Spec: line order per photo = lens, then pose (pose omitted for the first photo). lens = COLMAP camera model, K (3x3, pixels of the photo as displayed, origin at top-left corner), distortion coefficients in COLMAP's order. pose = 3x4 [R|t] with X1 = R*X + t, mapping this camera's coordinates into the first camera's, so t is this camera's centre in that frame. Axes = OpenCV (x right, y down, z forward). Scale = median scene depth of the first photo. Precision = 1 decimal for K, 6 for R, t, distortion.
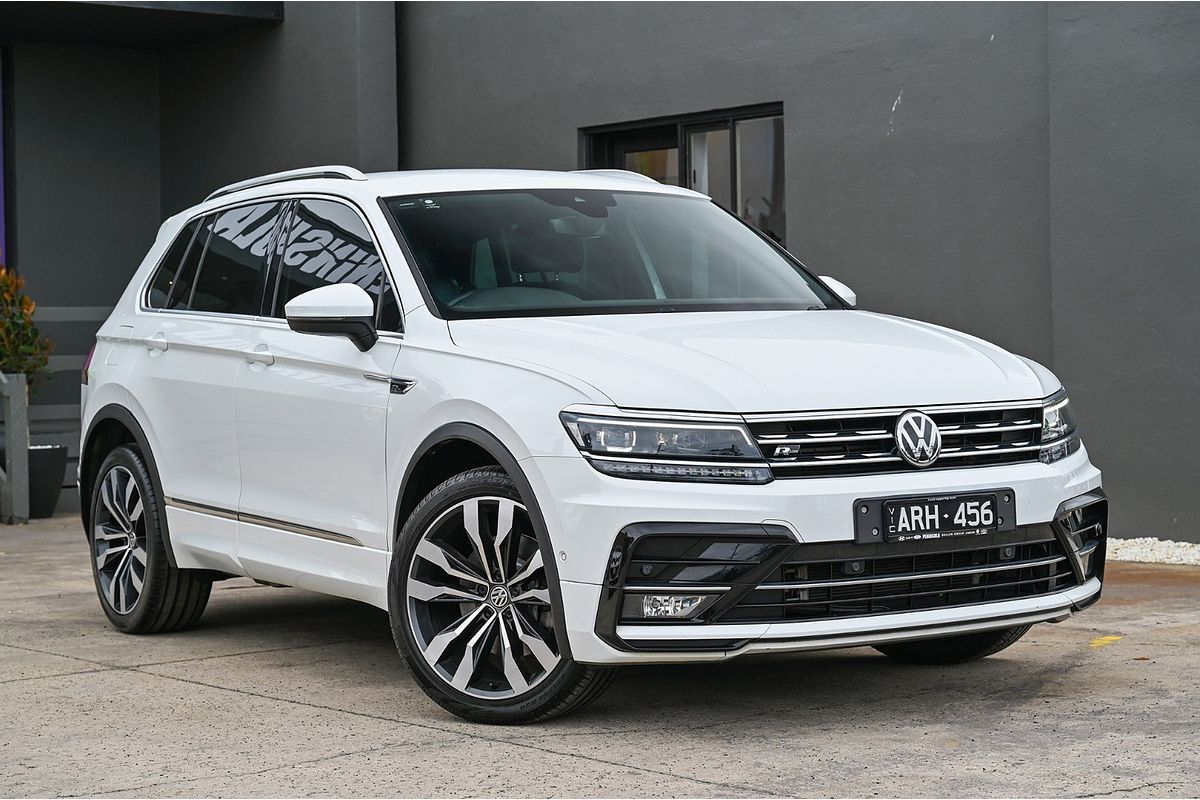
lens RADIAL K [[2302.4, 0, 599.1], [0, 2302.4, 401.3], [0, 0, 1]] dist [-0.183701, 0.000000]
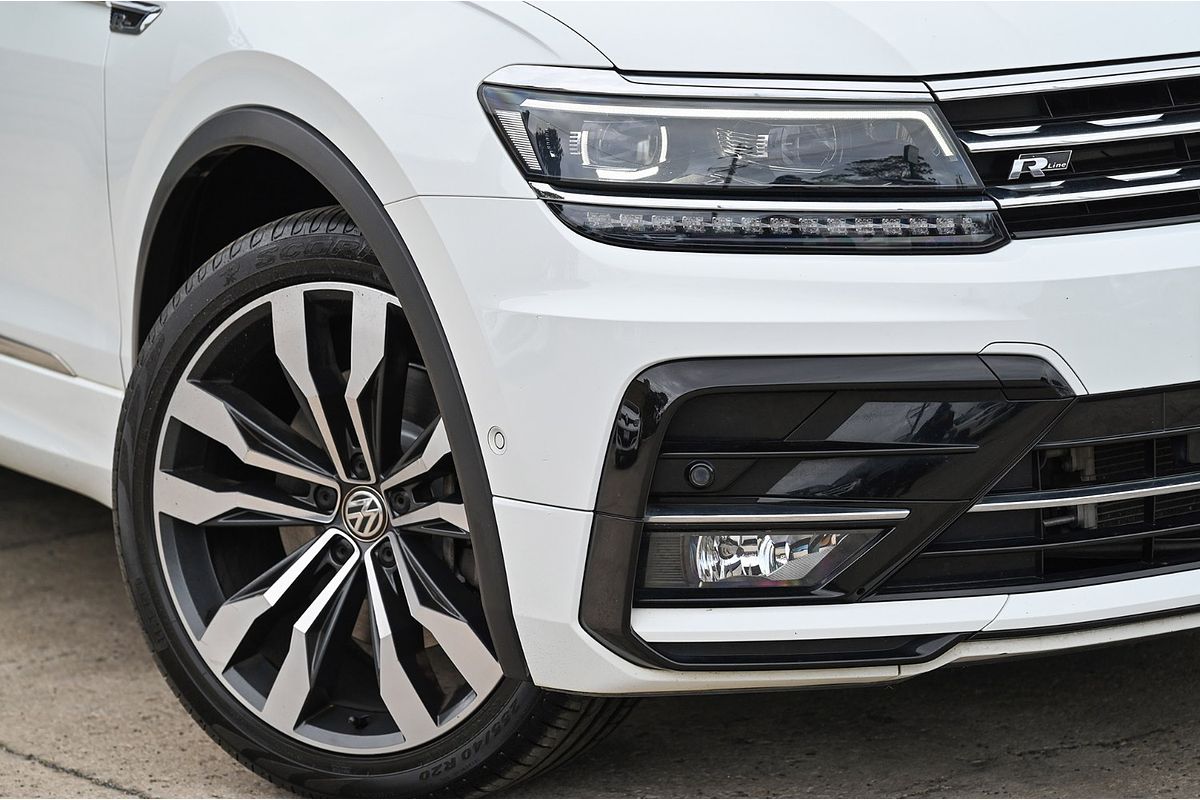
lens RADIAL K [[3323.1, 0, 602.9], [0, 3323.1, 397.9], [0, 0, 1]] dist [-0.068935, 0.000000]
pose [[0.999026, -0.028521, -0.033679, 0.023159], [0.033153, 0.988706, 0.146154, -0.025927], [0.029130, -0.147128, 0.988688, 0.412153]]
